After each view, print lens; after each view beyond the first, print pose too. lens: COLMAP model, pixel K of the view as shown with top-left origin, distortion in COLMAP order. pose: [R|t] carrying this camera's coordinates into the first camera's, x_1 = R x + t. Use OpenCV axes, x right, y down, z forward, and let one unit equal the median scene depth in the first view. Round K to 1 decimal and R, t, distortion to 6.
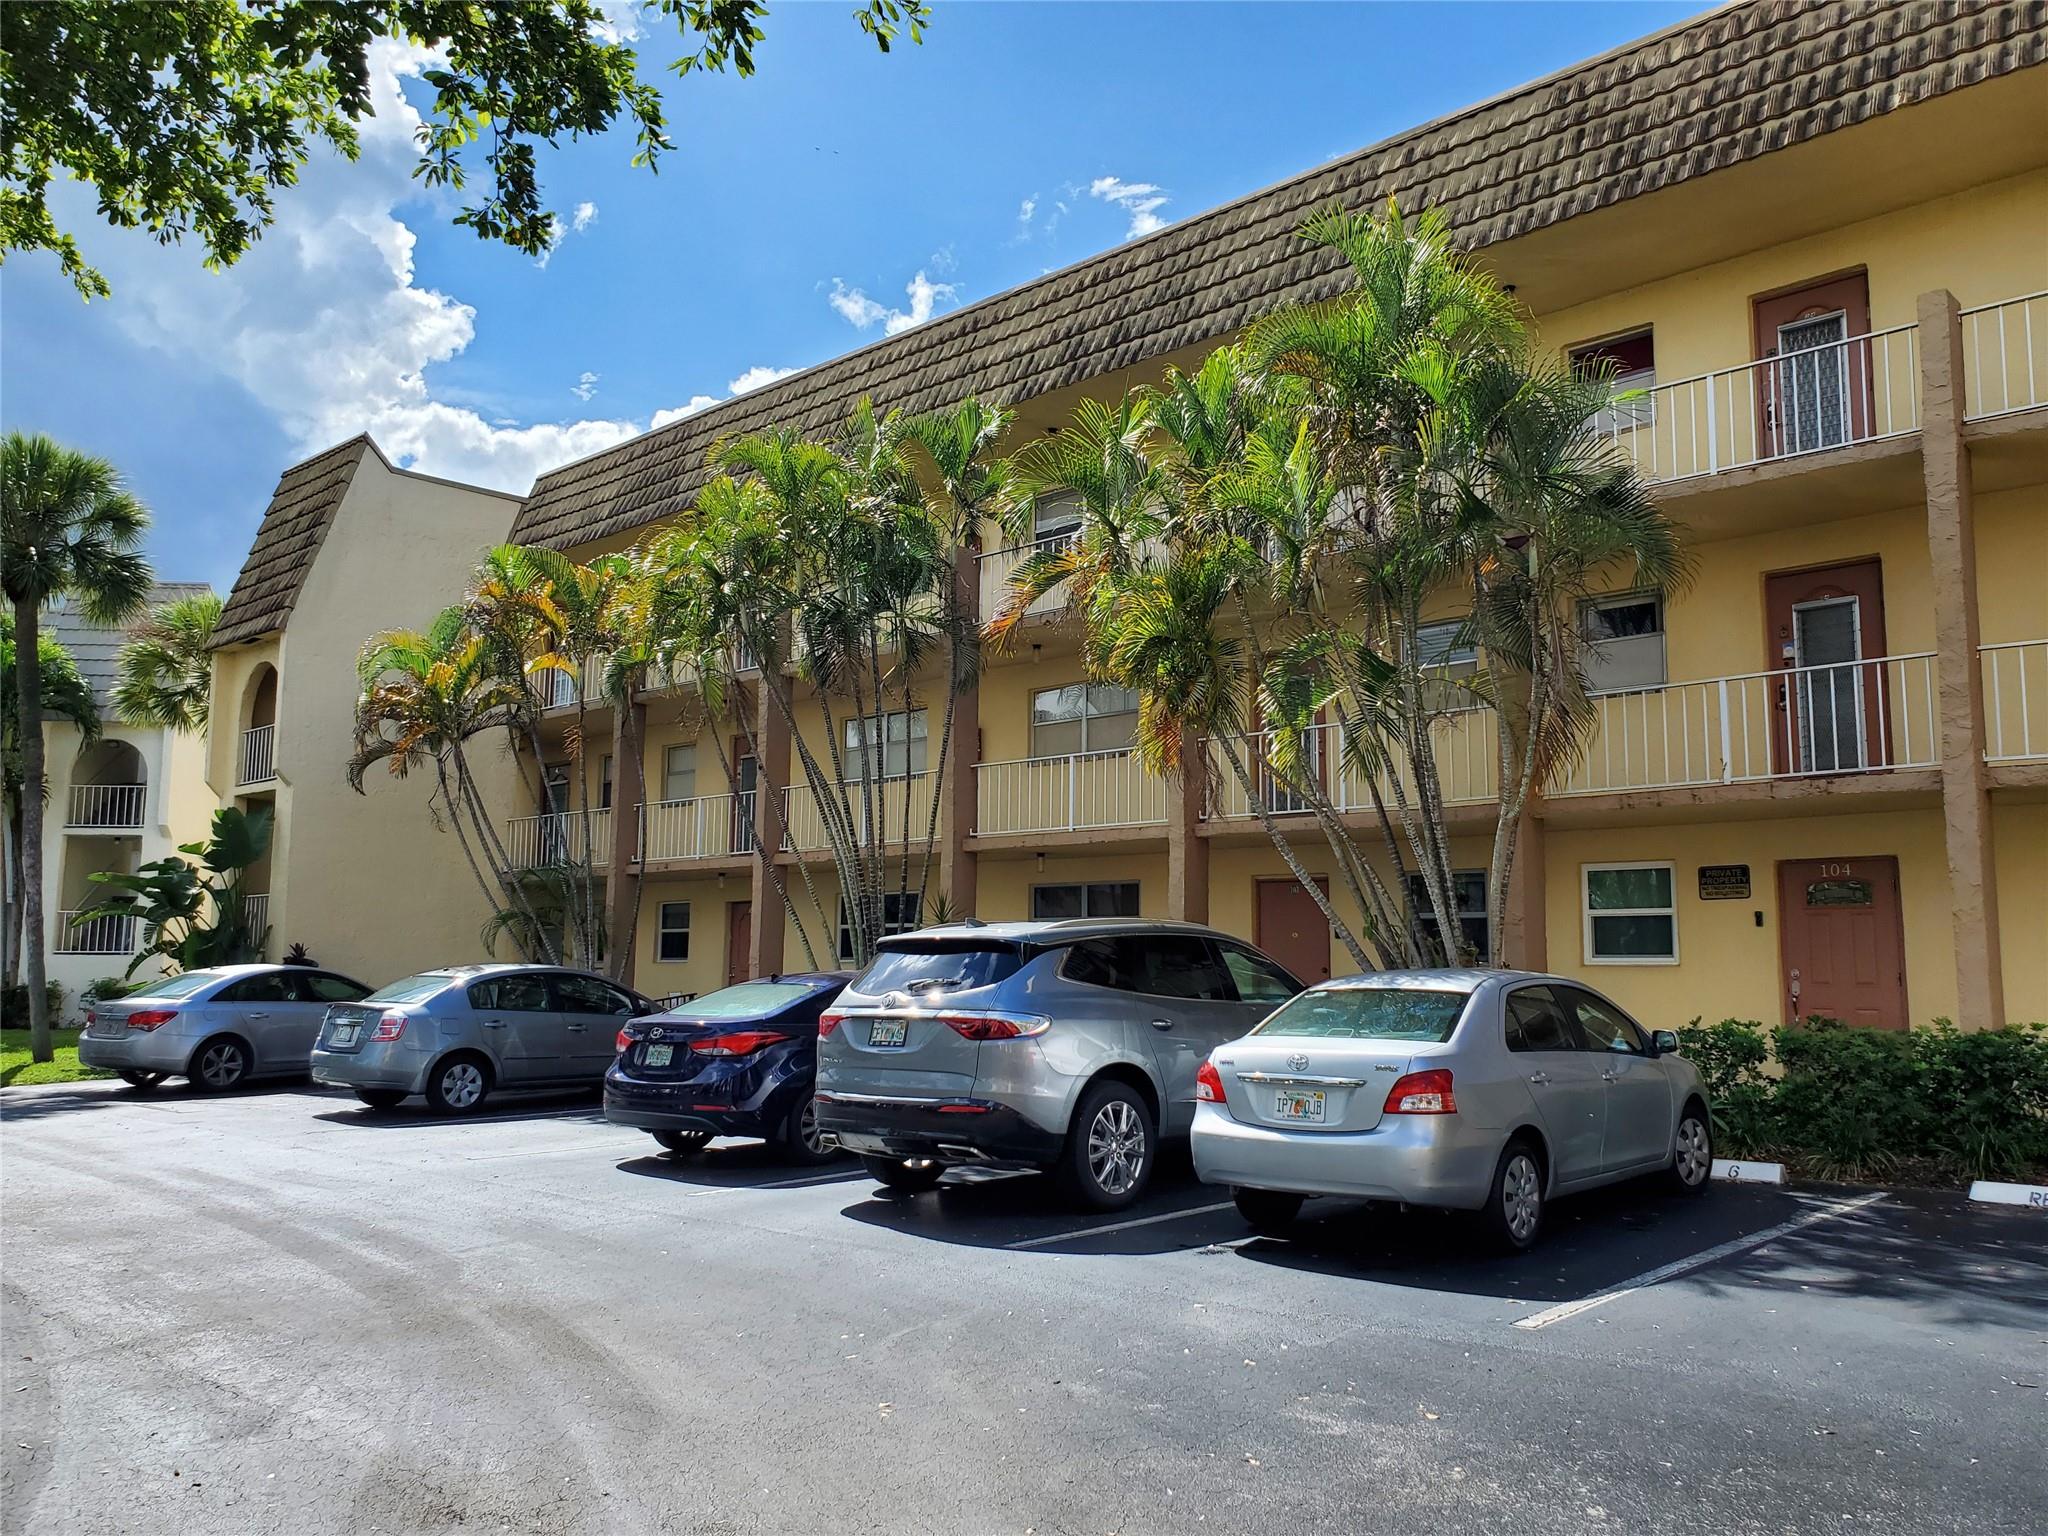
lens RADIAL K [[1595.8, 0, 1023.6], [0, 1595.8, 765.8], [0, 0, 1]] dist [0.088981, -0.122930]
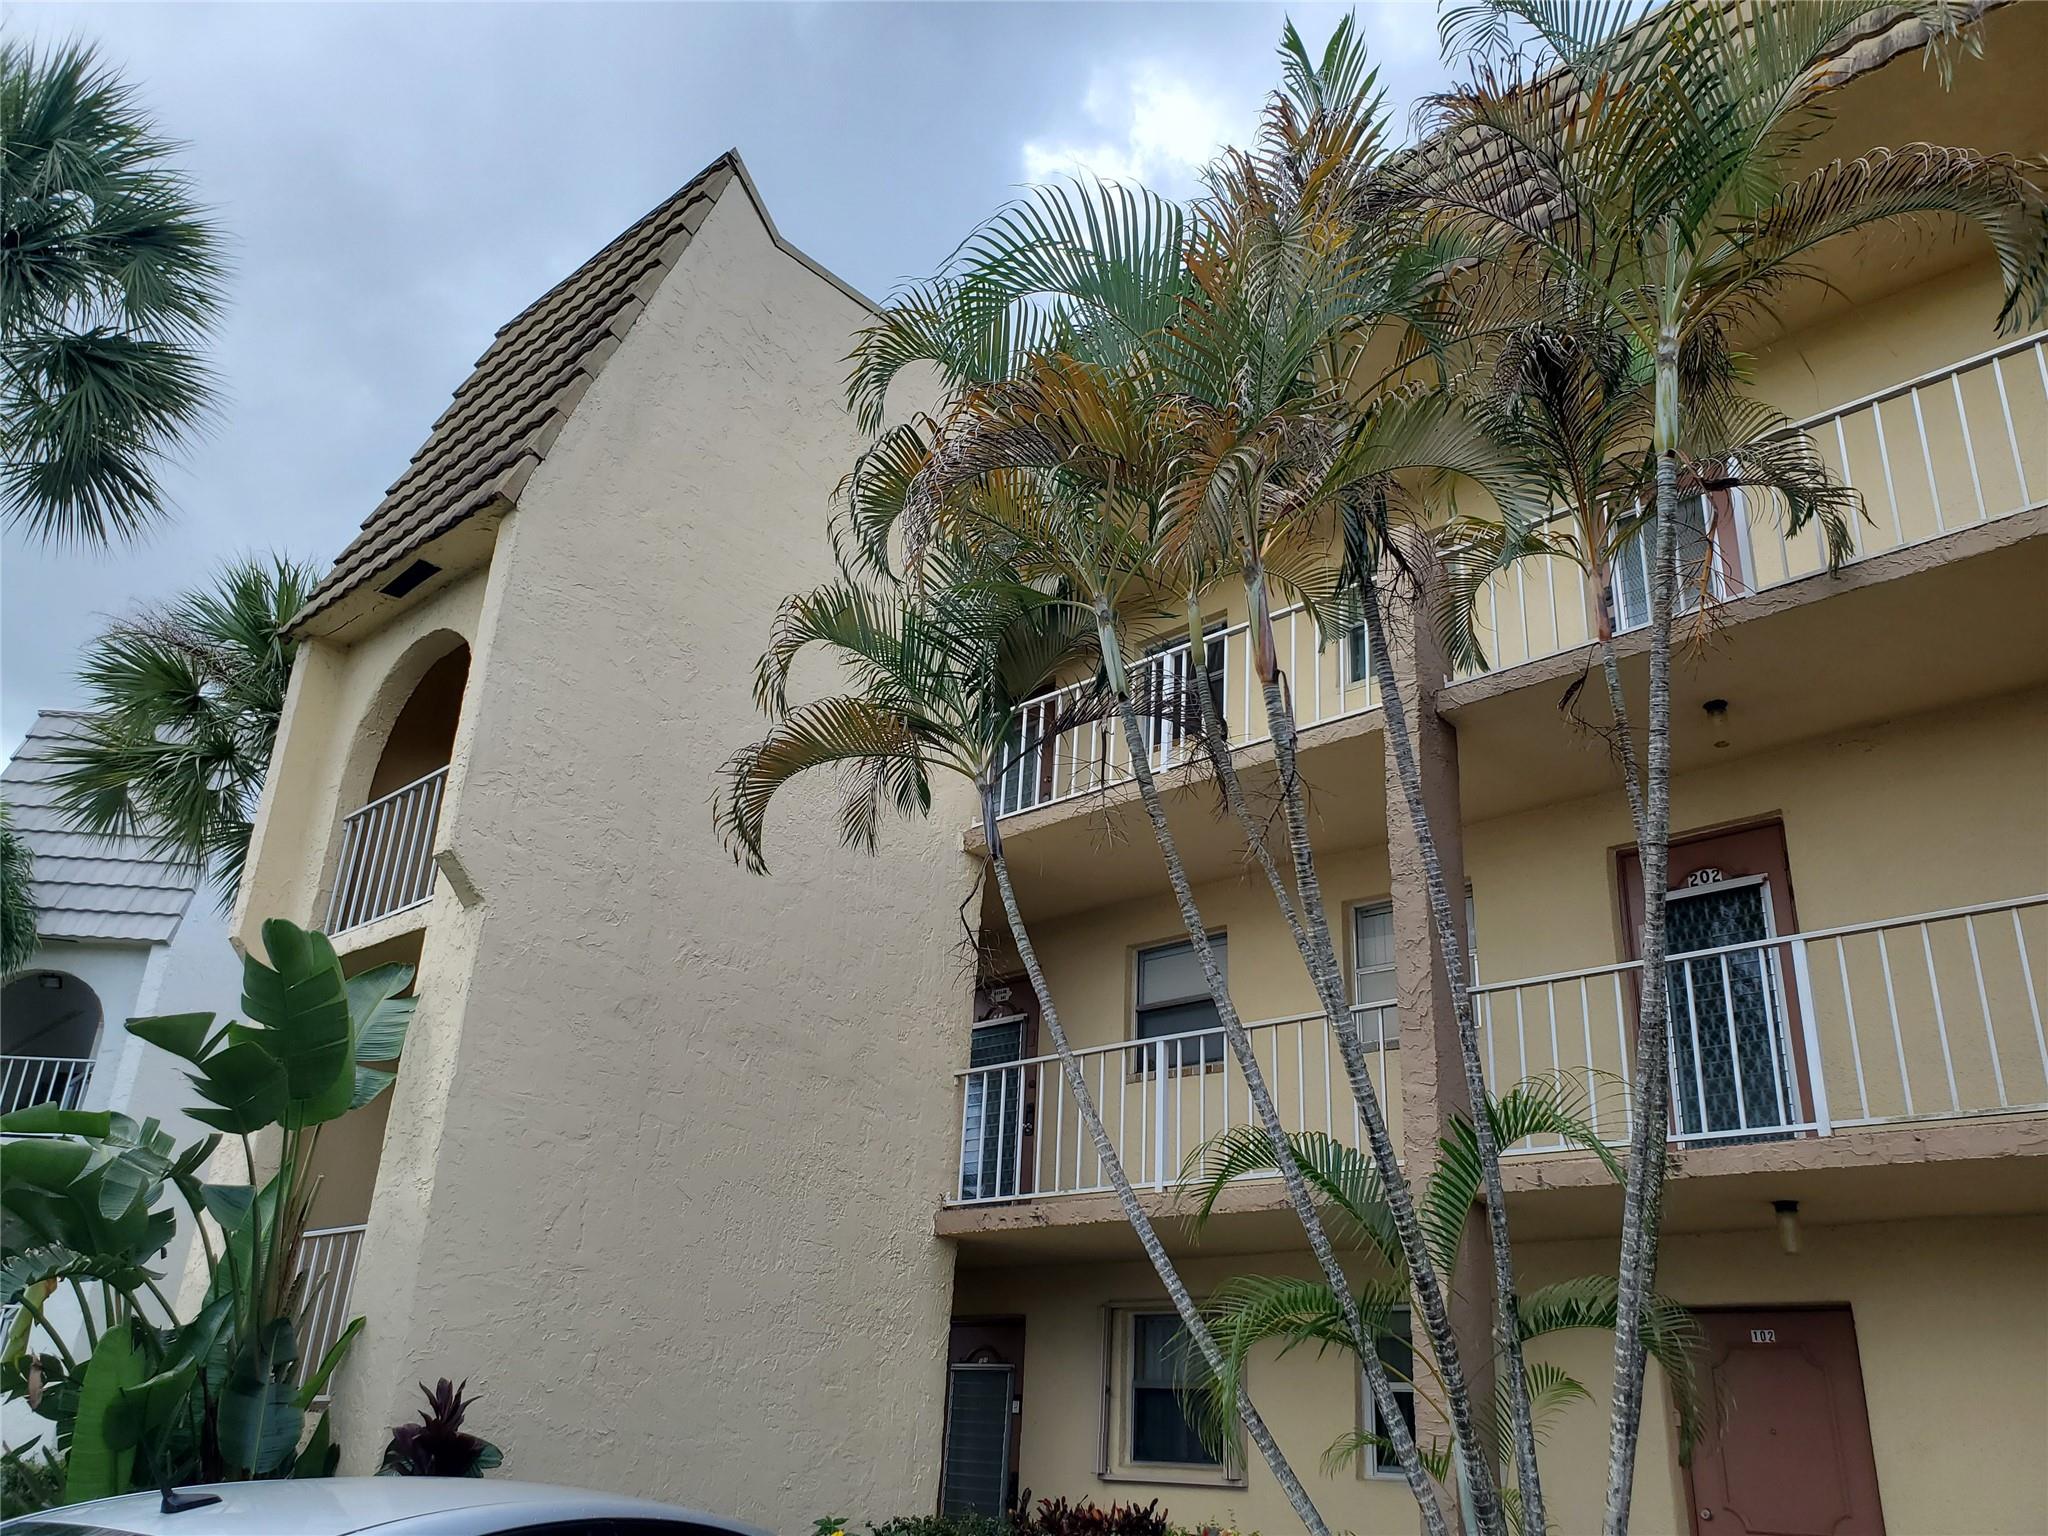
lens RADIAL K [[1595.8, 0, 1023.6], [0, 1595.8, 765.8], [0, 0, 1]] dist [0.088981, -0.122930]
pose [[0.999006, 0.042823, -0.012336, -0.330910], [-0.044565, 0.960539, -0.274554, 0.074220], [0.000092, 0.274831, 0.961493, 0.652677]]
